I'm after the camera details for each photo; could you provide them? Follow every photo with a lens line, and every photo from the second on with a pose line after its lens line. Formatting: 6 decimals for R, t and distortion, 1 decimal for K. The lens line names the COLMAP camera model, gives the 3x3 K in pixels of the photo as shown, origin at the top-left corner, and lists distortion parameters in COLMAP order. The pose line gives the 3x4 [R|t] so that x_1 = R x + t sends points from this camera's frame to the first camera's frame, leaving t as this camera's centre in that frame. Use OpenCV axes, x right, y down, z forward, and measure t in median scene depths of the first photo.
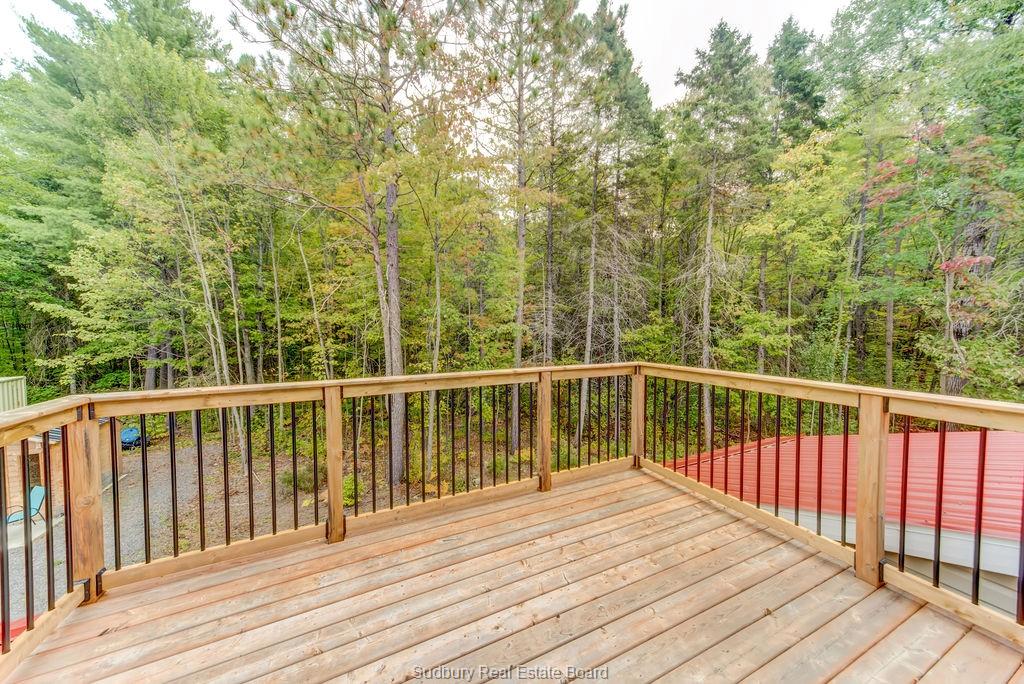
lens RADIAL K [[373.6, 0, 522.8], [0, 373.6, 344.3], [0, 0, 1]] dist [0.014905, 0.000107]
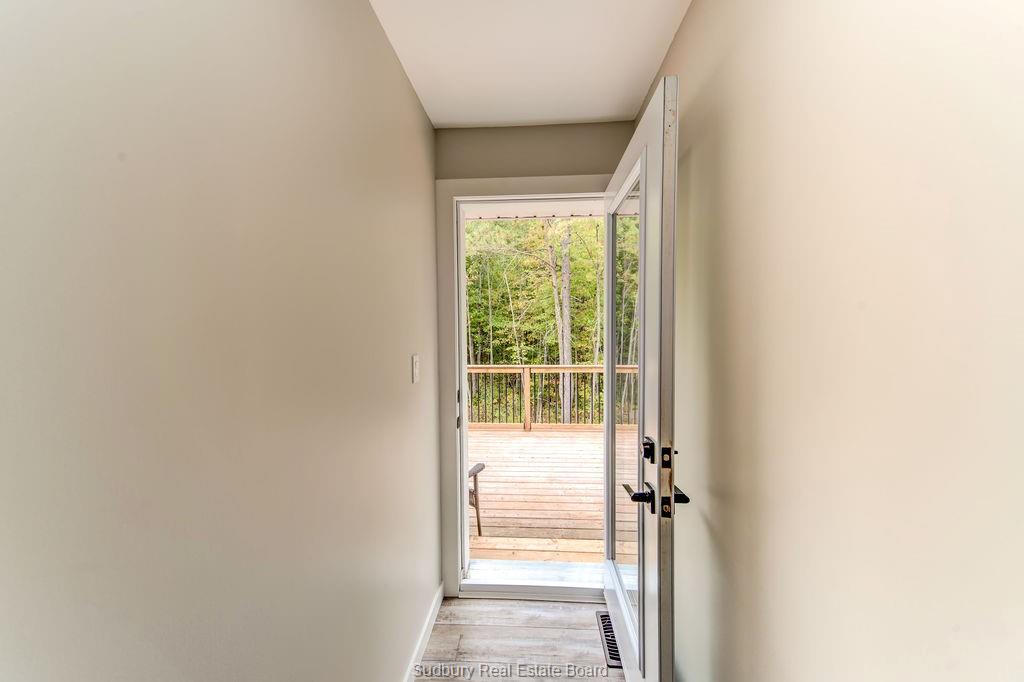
lens RADIAL K [[373.6, 0, 513.1], [0, 373.6, 338.0], [0, 0, 1]] dist [0.014905, 0.000107]
pose [[0.879935, 0.010846, -0.474970, 0.109390], [-0.019430, 0.999724, -0.013169, -0.009671], [0.474696, 0.020817, 0.879903, -0.230408]]
